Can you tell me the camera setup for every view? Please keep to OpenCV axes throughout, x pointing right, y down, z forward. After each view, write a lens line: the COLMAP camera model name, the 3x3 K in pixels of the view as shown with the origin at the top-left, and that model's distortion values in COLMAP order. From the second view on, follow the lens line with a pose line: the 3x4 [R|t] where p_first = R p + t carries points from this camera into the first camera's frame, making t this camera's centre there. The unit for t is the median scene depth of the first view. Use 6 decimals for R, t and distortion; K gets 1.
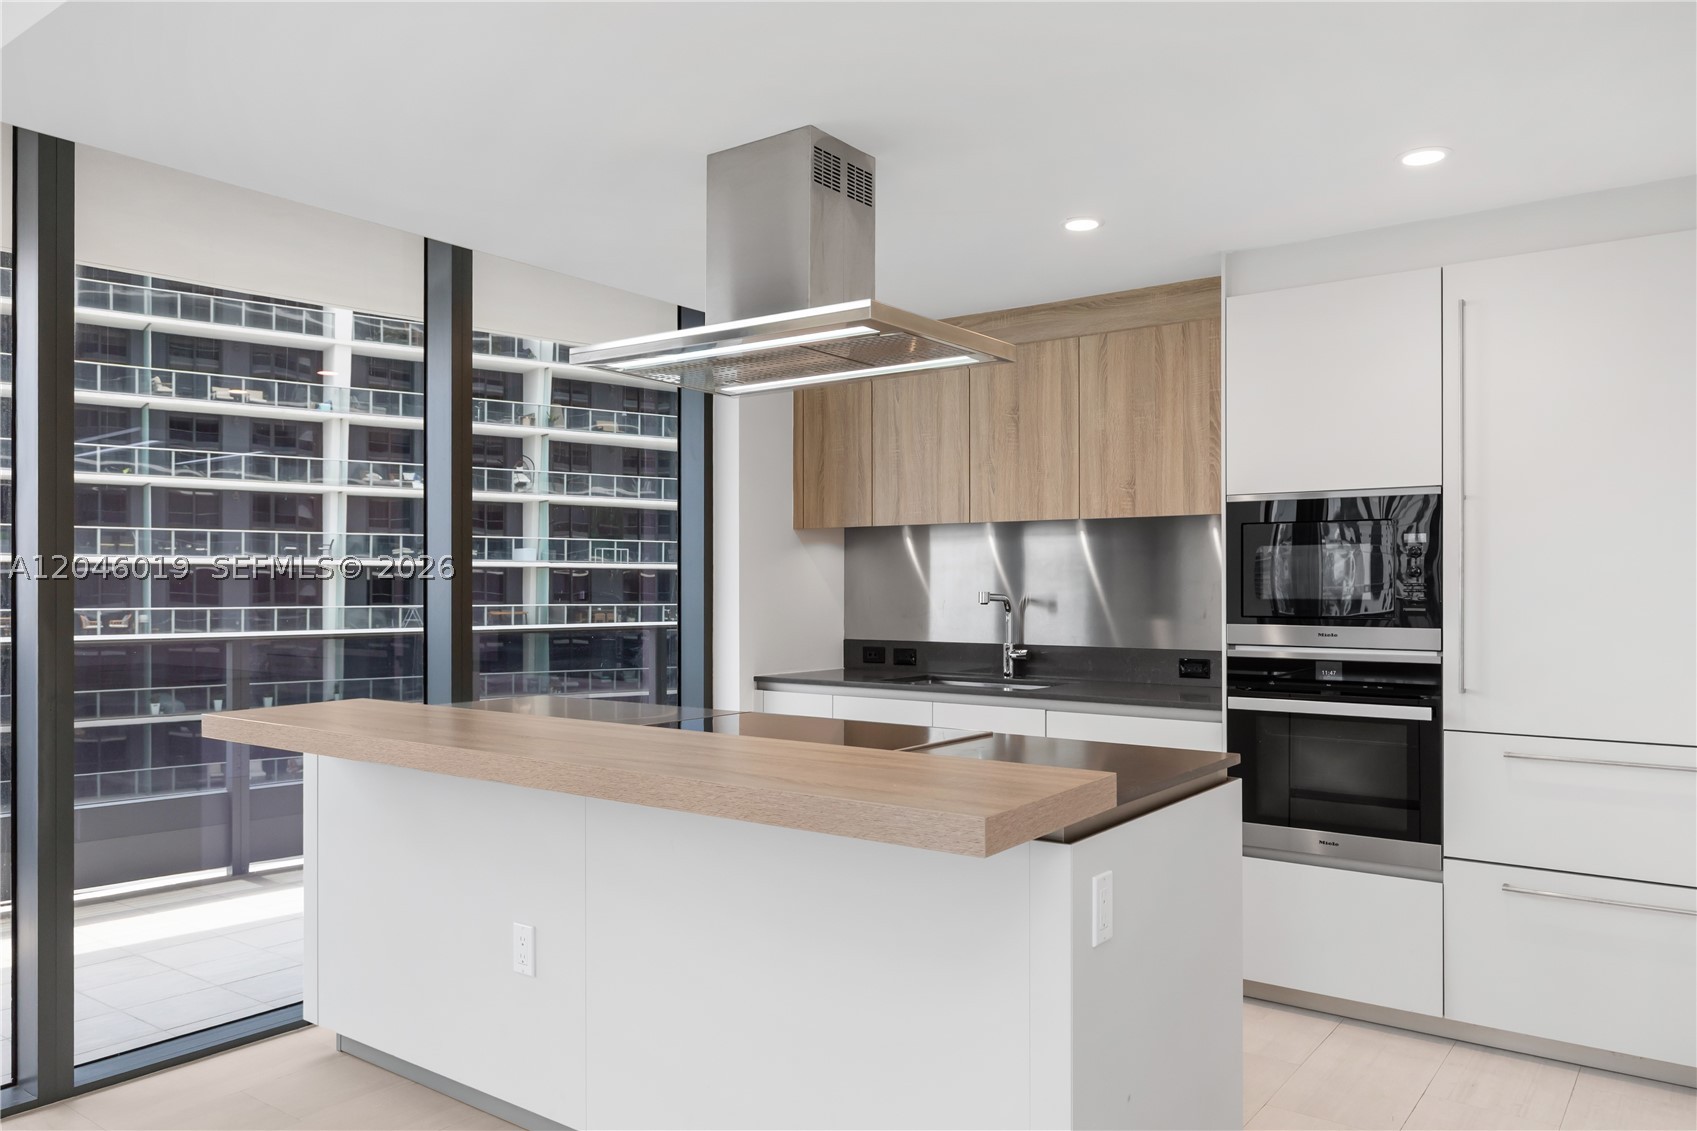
lens RADIAL K [[1185.7, 0, 839.8], [0, 1185.7, 595.6], [0, 0, 1]] dist [0.006706, -0.008225]
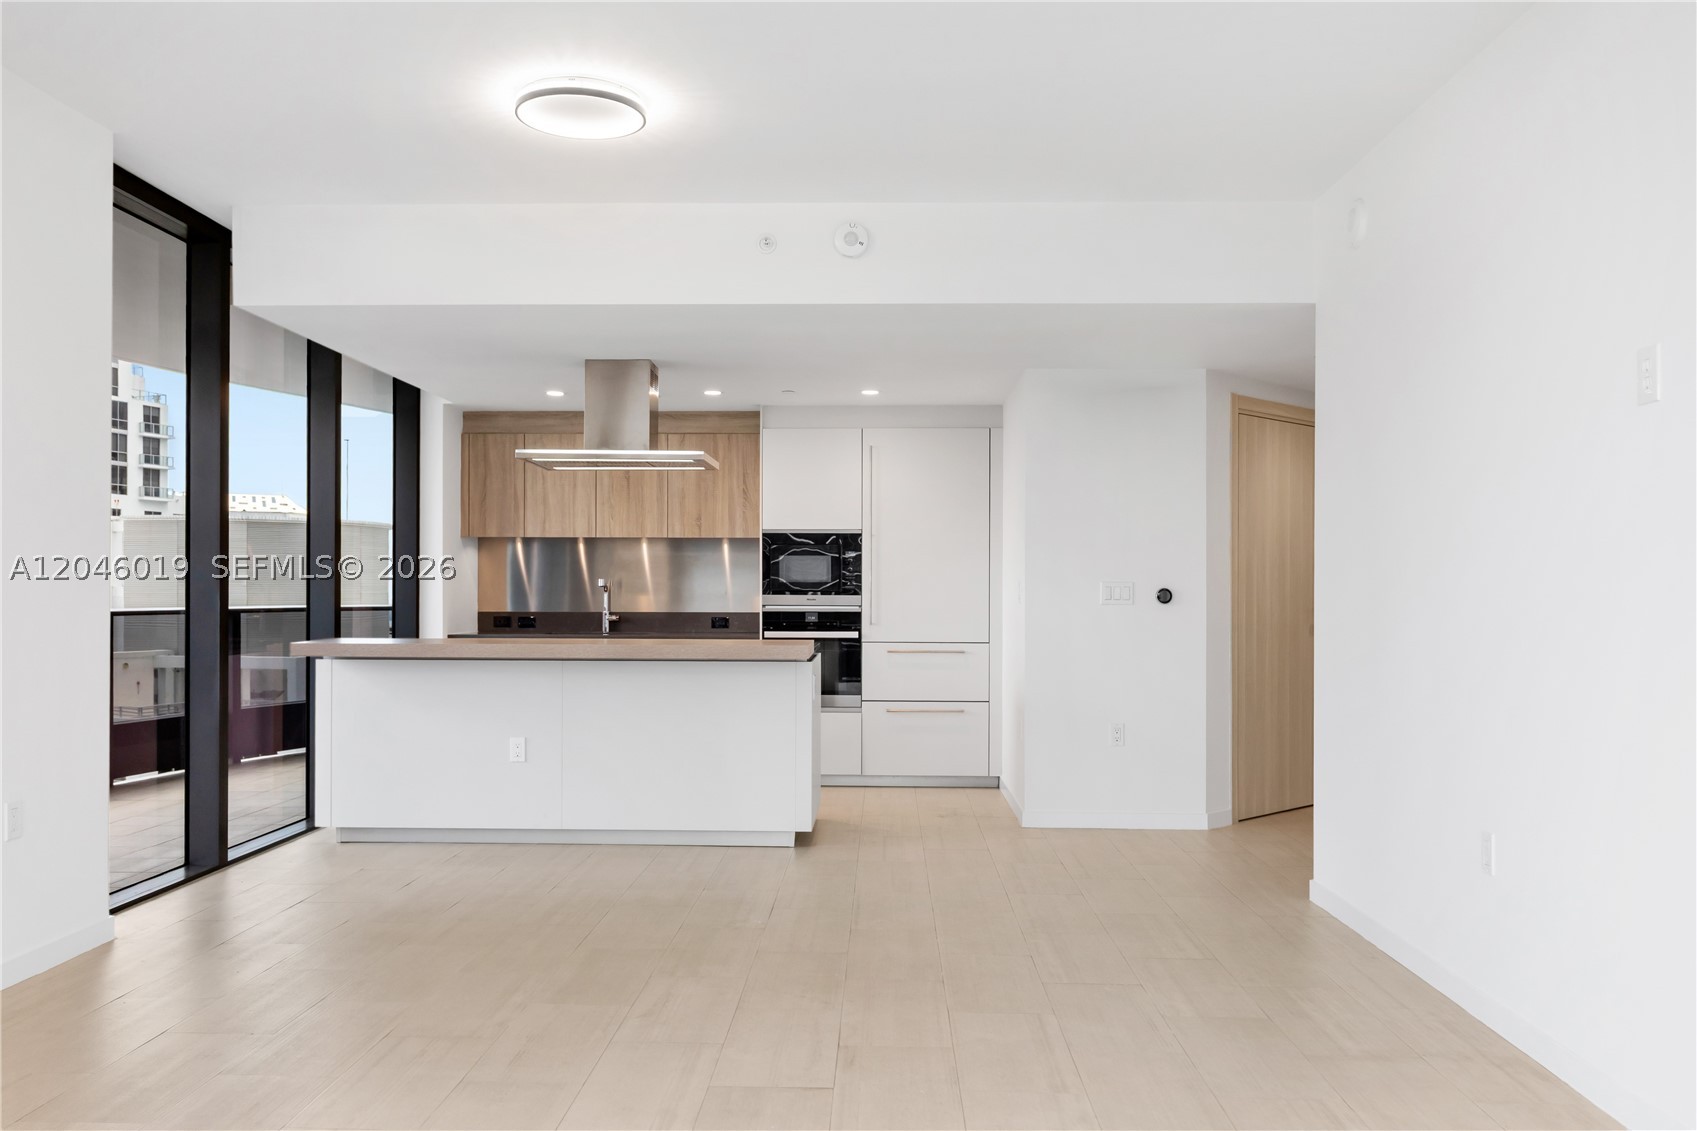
lens RADIAL K [[1281.4, 0, 822.7], [0, 1281.4, 599.0], [0, 0, 1]] dist [0.005350, 0.001004]
pose [[0.824664, -0.001281, 0.565622, -0.688166], [0.000824, 0.999999, 0.001063, 0.024876], [-0.565622, -0.000410, 0.824664, -0.700945]]
